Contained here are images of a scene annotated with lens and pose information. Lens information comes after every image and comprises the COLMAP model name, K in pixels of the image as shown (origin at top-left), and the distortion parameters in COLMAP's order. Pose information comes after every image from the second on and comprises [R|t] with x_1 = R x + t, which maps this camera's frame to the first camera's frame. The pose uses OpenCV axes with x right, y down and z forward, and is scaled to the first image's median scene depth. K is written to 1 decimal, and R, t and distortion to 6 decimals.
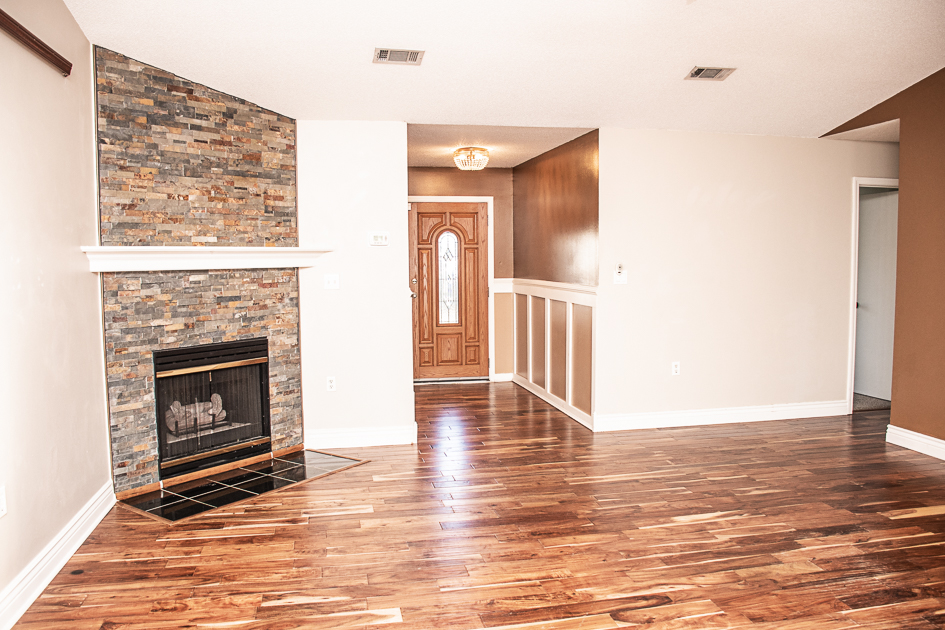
lens RADIAL K [[738.1, 0, 472.0], [0, 738.1, 315.3], [0, 0, 1]] dist [-0.122566, 0.044514]
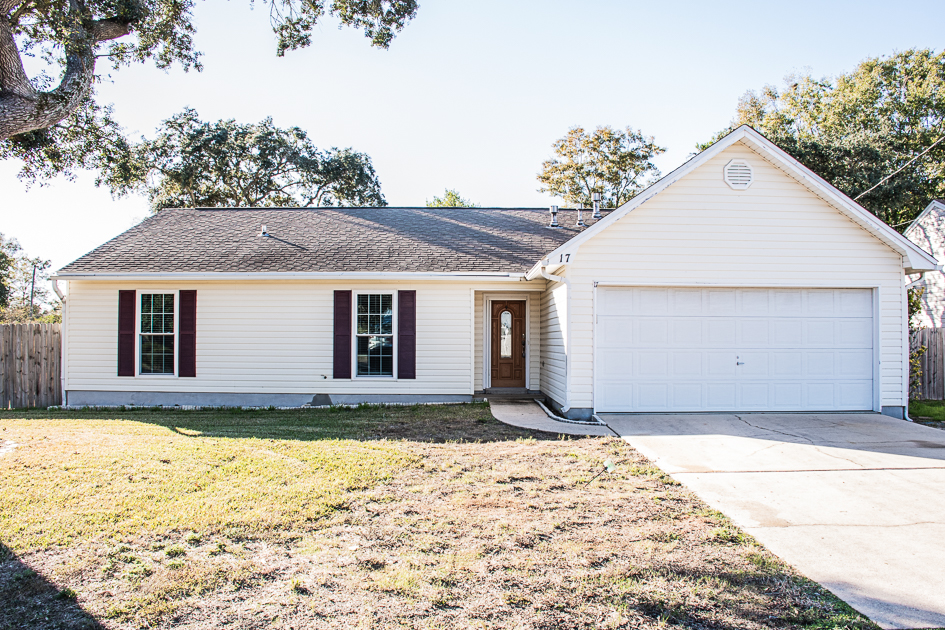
lens RADIAL K [[738.1, 0, 472.5], [0, 738.1, 315.2], [0, 0, 1]] dist [-0.122566, 0.044514]
pose [[0.996913, 0.010671, -0.077785, 0.031029], [-0.017474, 0.996028, -0.087312, 0.071385], [0.076544, 0.088402, 0.993139, -0.975188]]
